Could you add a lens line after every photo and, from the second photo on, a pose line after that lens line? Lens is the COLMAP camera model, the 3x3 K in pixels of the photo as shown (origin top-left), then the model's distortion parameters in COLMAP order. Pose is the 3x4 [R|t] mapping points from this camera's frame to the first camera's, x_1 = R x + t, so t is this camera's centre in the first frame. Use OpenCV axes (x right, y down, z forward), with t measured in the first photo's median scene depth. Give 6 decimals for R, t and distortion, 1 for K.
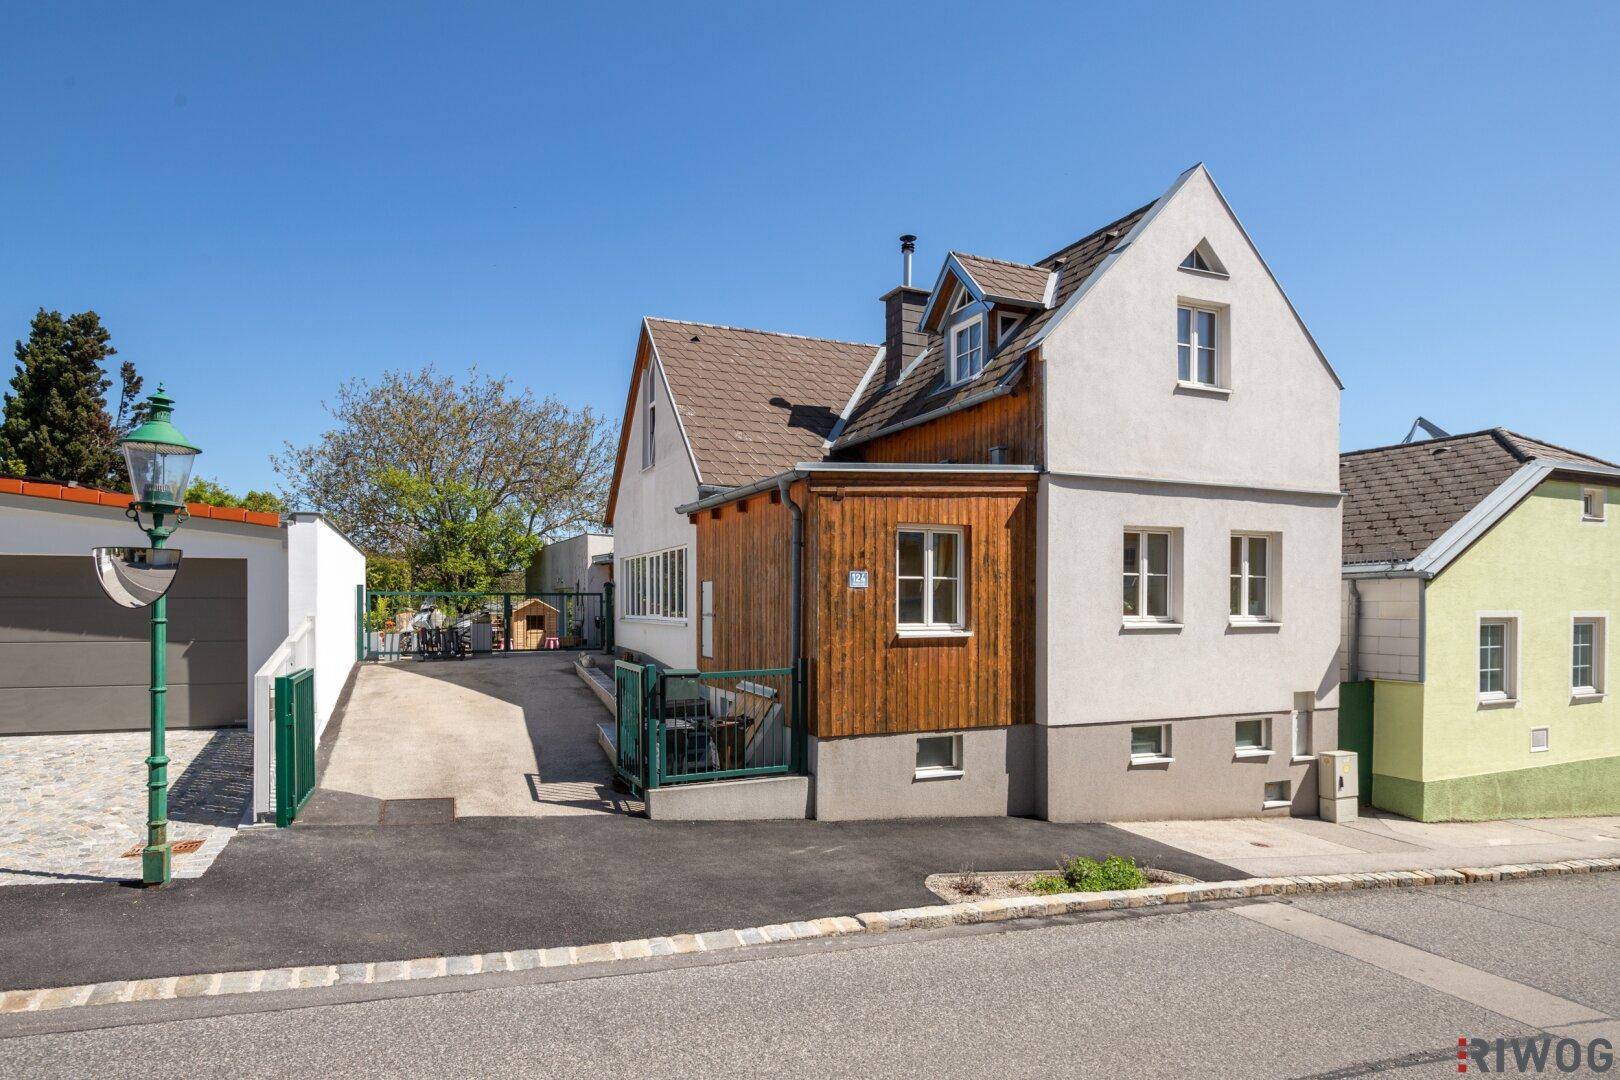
lens RADIAL K [[926.4, 0, 788.6], [0, 926.4, 602.3], [0, 0, 1]] dist [-0.006664, -0.001016]
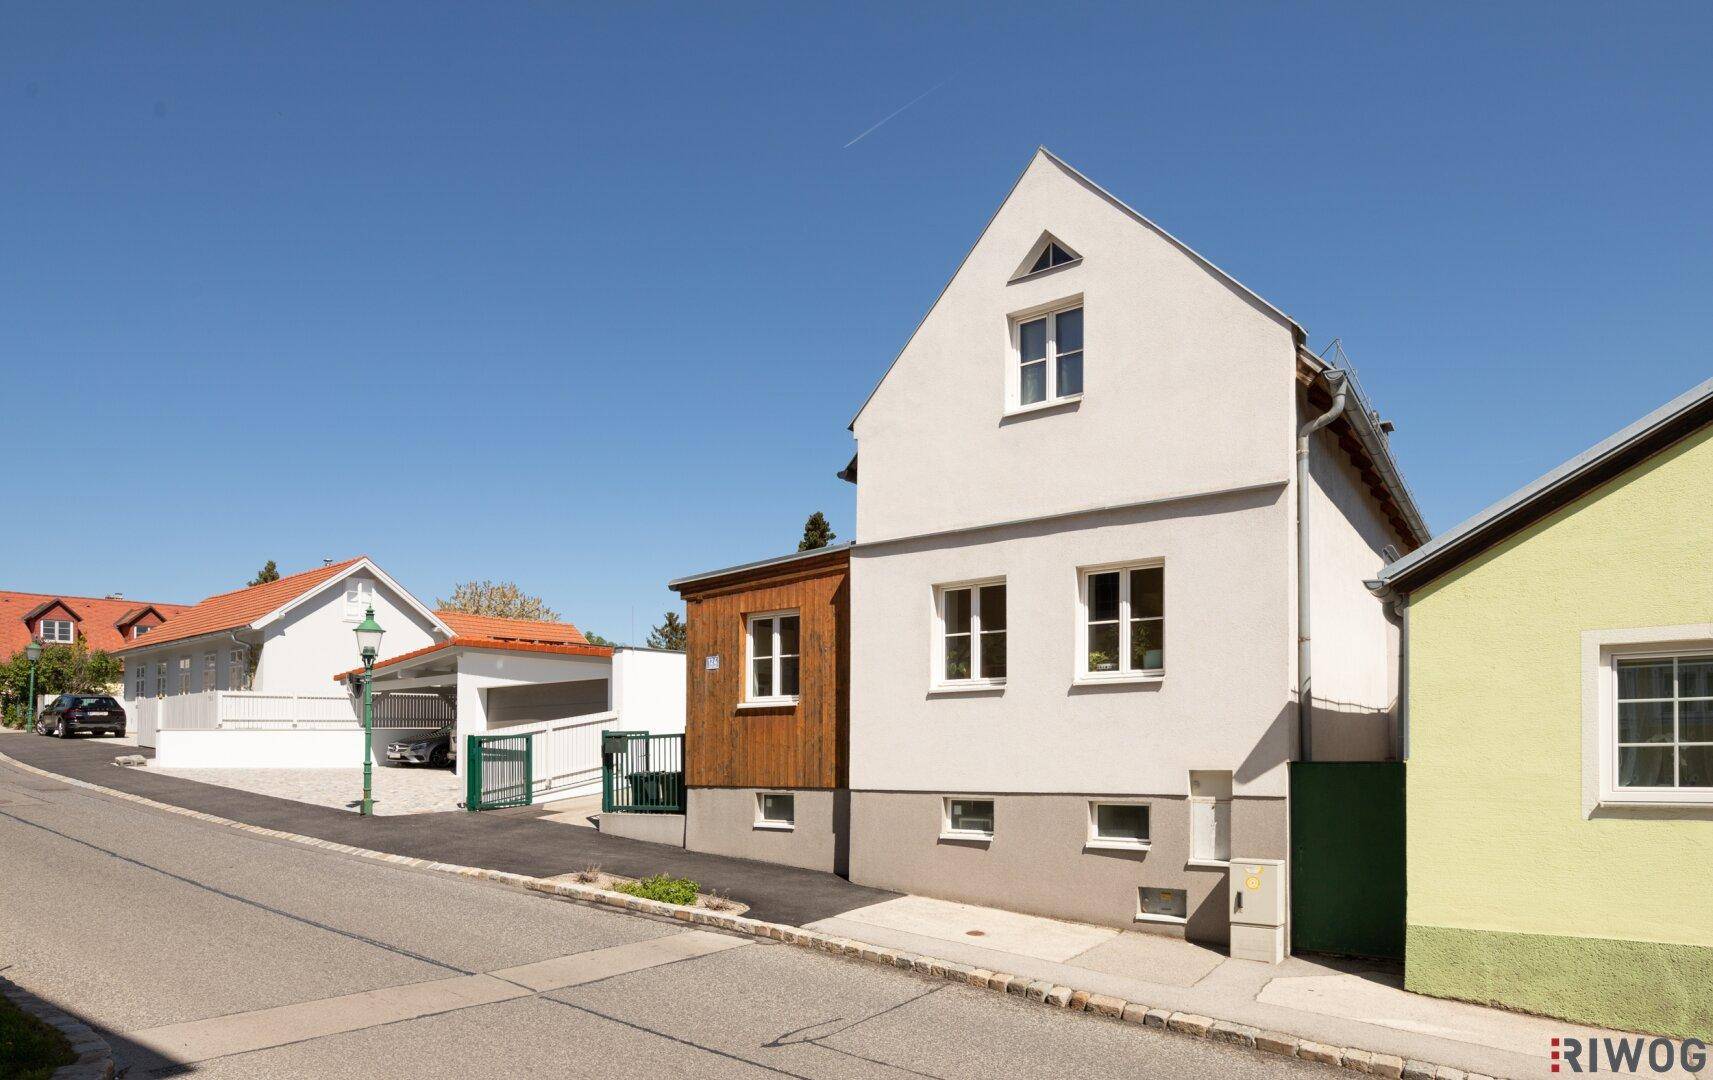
lens RADIAL K [[1089.2, 0, 783.6], [0, 1089.2, 684.9], [0, 0, 1]] dist [0.001561, -0.000331]
pose [[0.477107, -0.055845, -0.877069, 1.323519], [0.017335, 0.998383, -0.054140, 0.081401], [0.878674, 0.010627, 0.477304, 0.348799]]
